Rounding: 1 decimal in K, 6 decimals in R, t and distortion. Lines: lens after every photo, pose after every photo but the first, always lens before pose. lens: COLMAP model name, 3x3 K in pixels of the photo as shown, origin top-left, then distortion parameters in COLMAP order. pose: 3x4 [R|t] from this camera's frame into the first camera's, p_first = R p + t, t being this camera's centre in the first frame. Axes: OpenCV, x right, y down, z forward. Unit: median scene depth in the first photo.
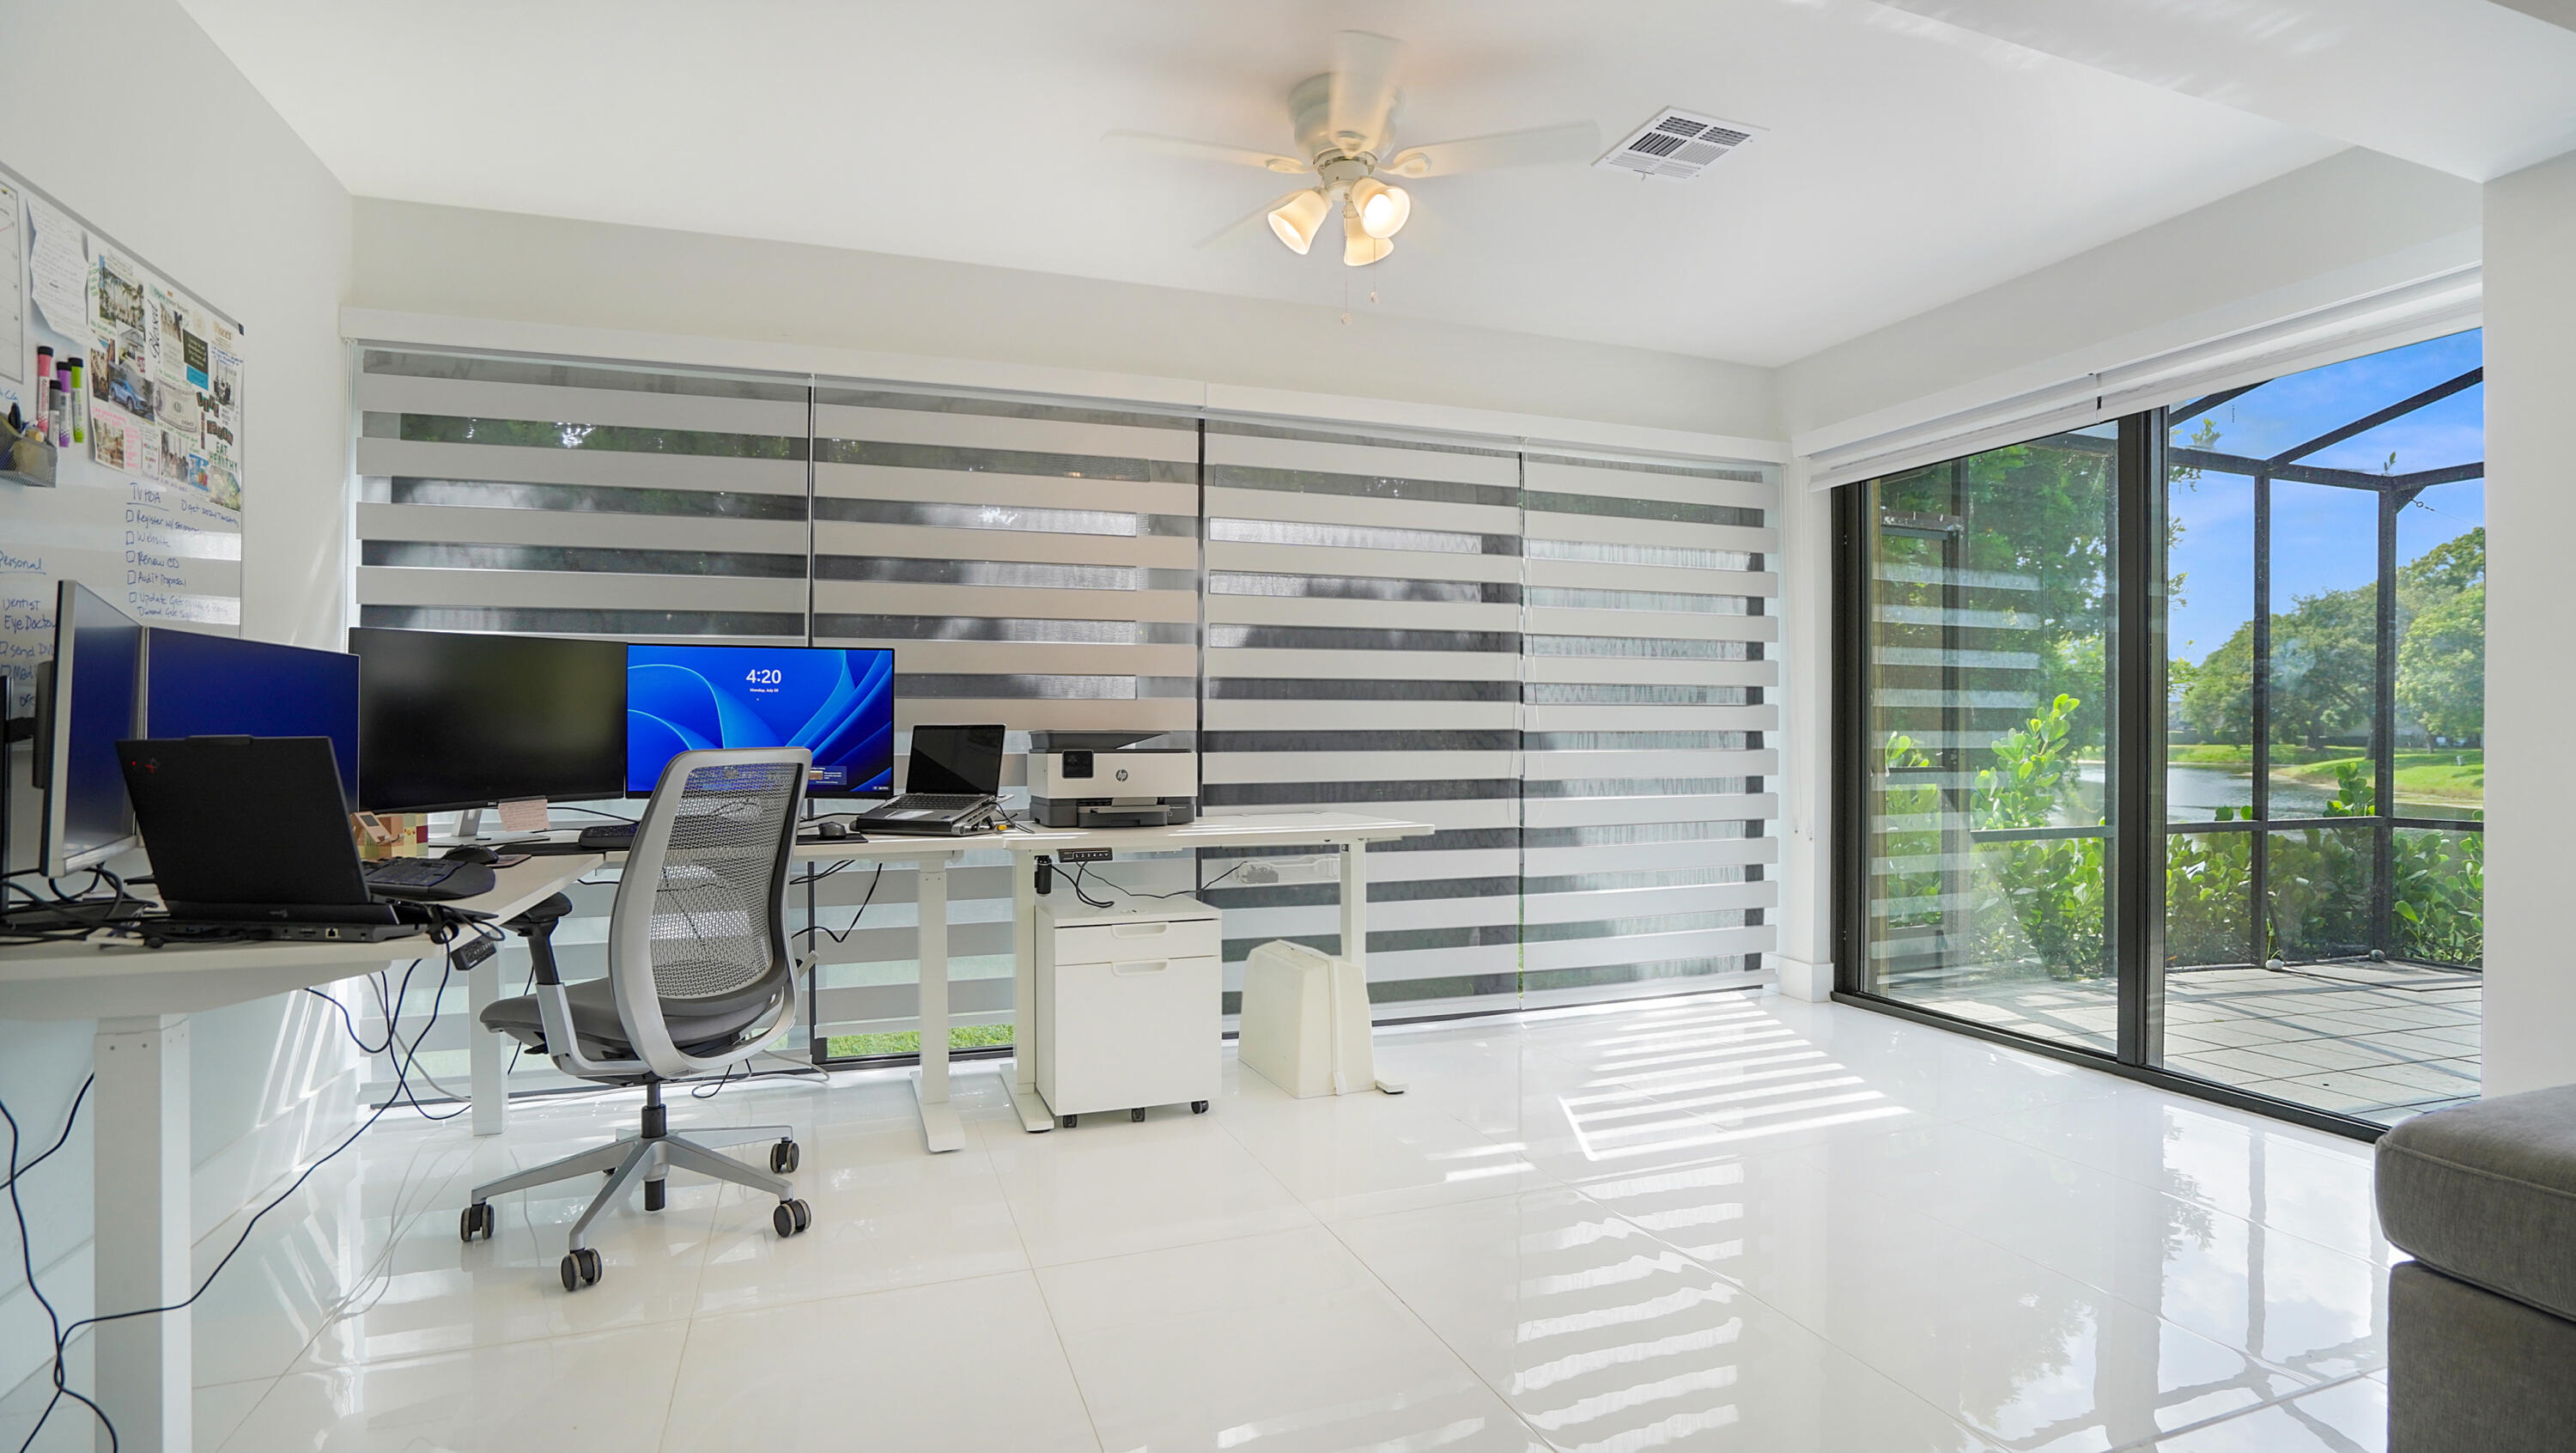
lens RADIAL K [[1199.4, 0, 1272.8], [0, 1199.4, 731.7], [0, 0, 1]] dist [-0.052660, 0.011037]
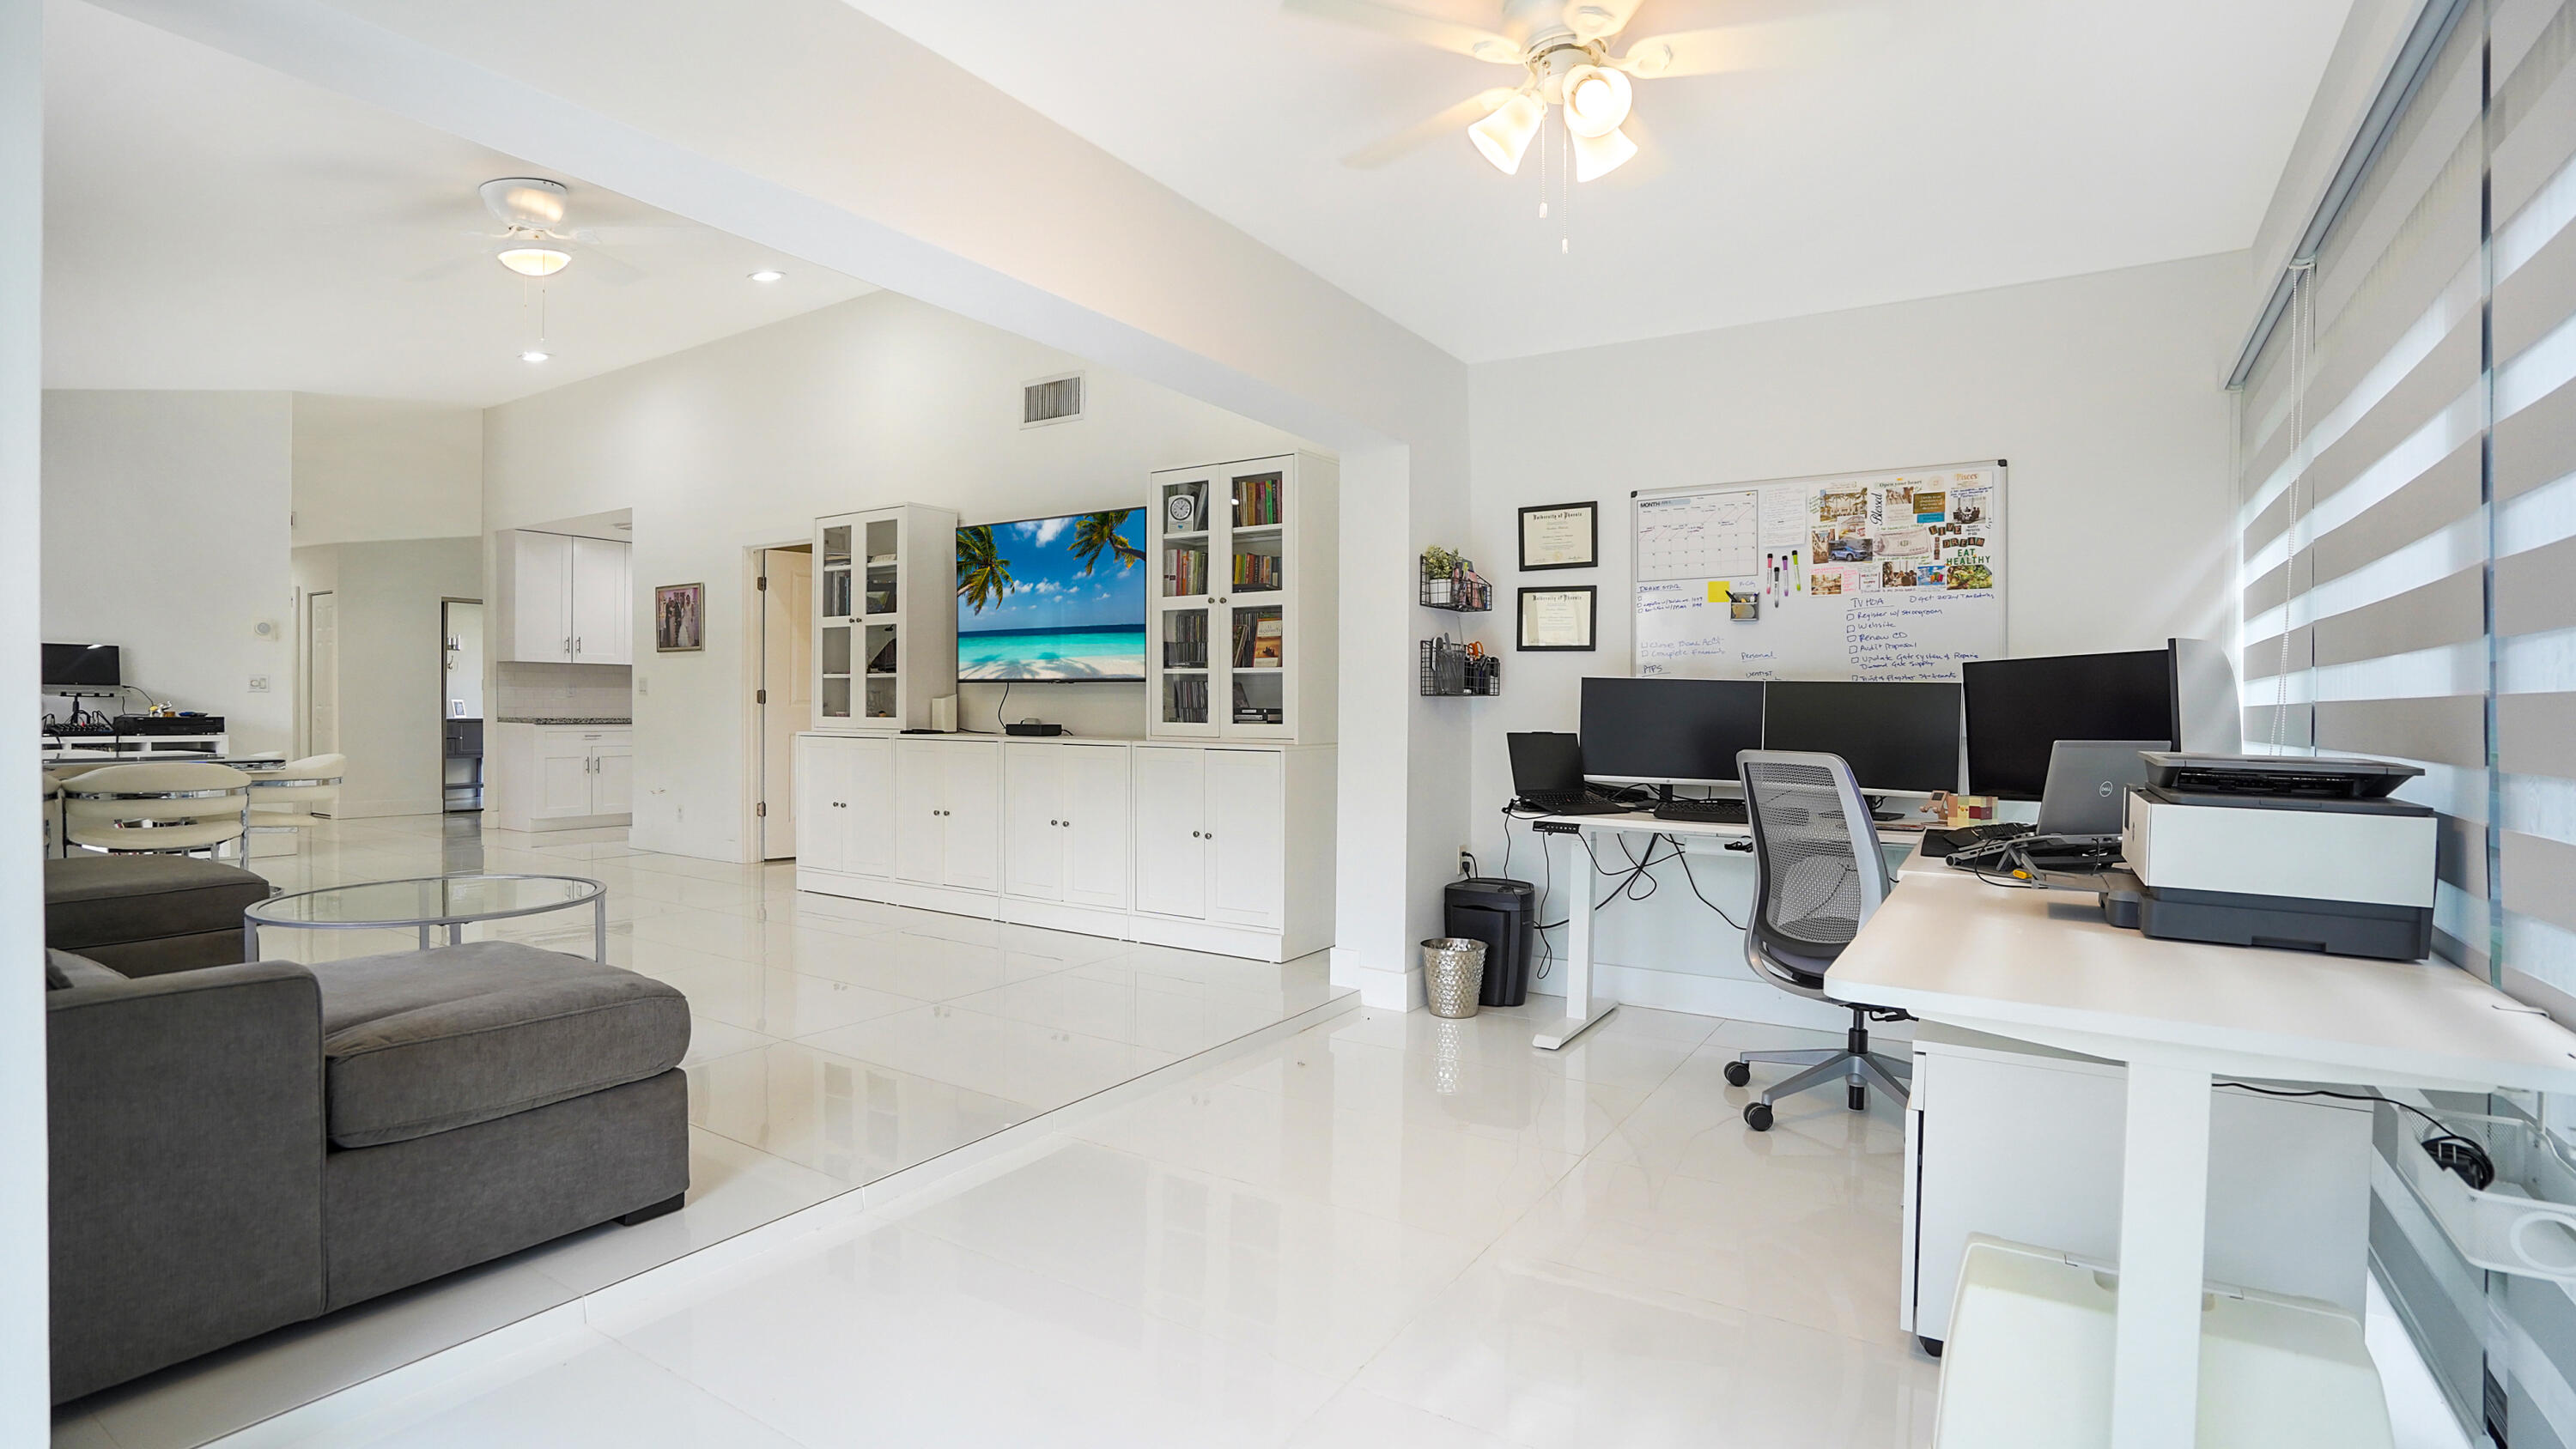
lens RADIAL K [[1201.3, 0, 1245.6], [0, 1201.3, 717.1], [0, 0, 1]] dist [-0.032855, 0.007630]
pose [[-0.800991, 0.006594, -0.598640, 0.584543], [-0.000962, 0.999924, 0.012303, -0.029753], [0.598676, 0.010430, -0.800924, 1.205682]]
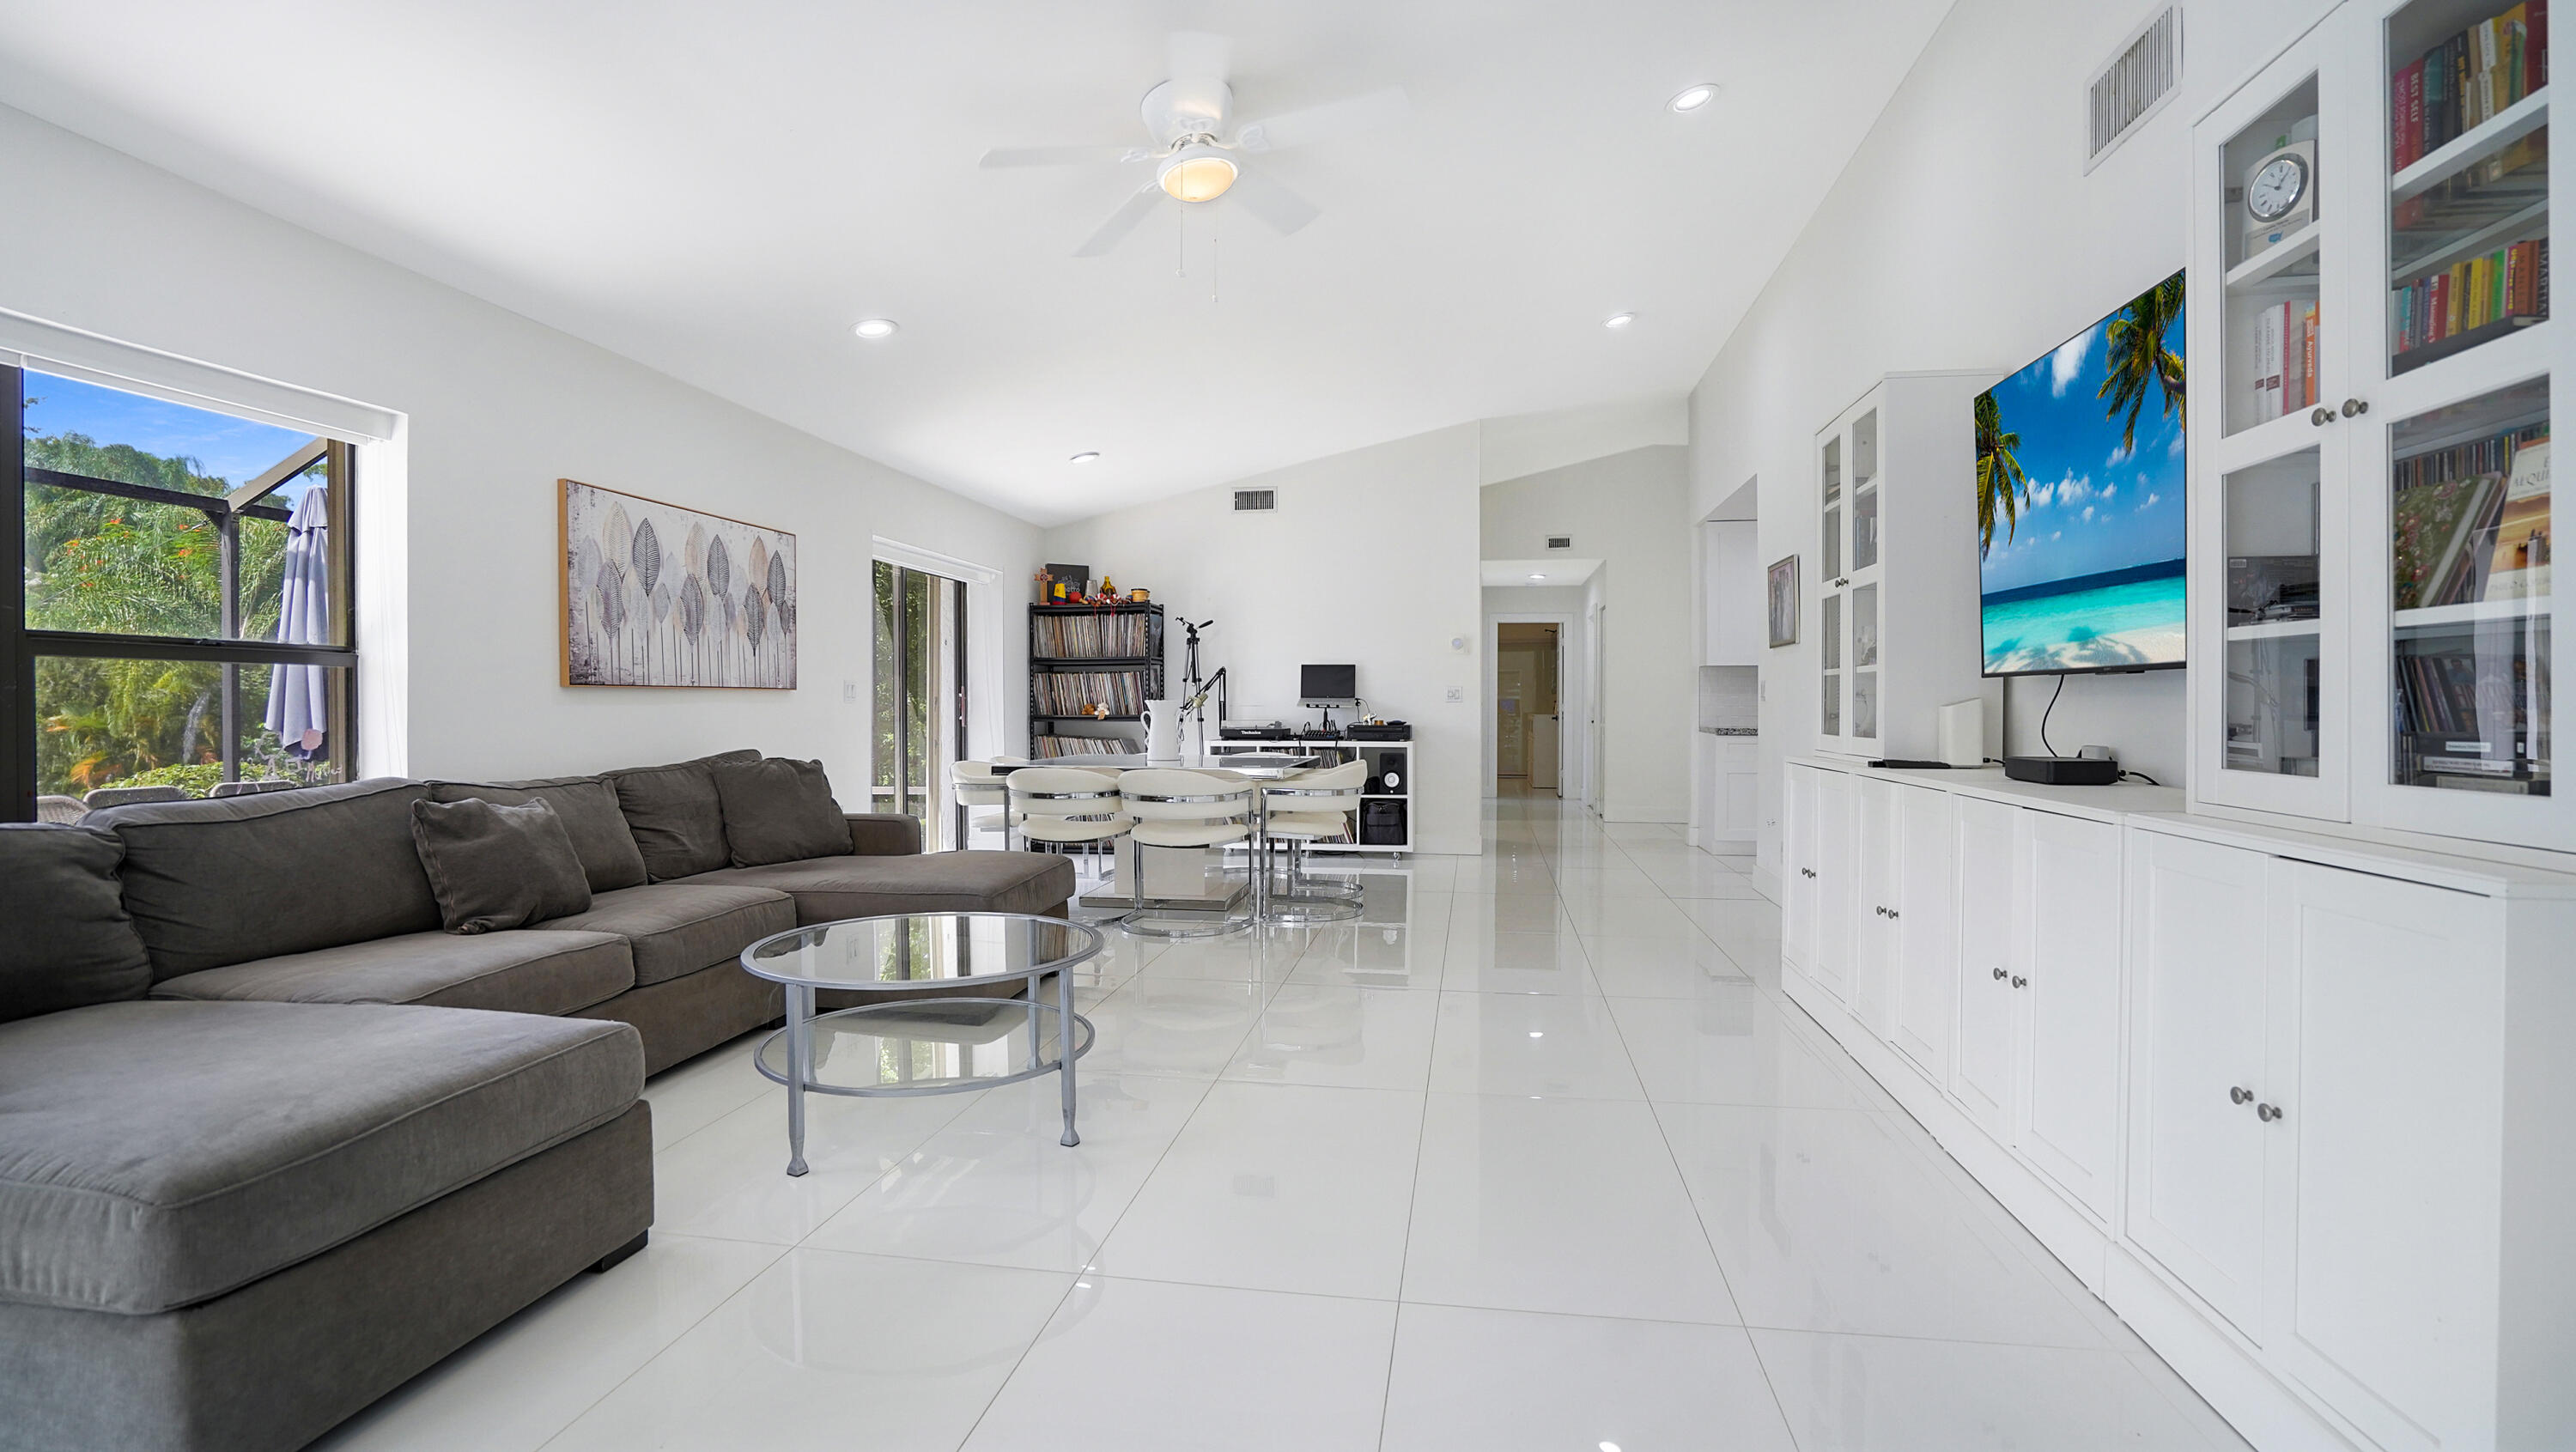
lens RADIAL K [[1199.3, 0, 1265.3], [0, 1199.3, 696.3], [0, 0, 1]] dist [-0.052660, 0.011037]
pose [[-0.874265, 0.009810, 0.485350, -0.137573], [0.005252, 0.999928, -0.010750, -0.036185], [-0.485421, -0.006849, -0.874254, 0.618725]]
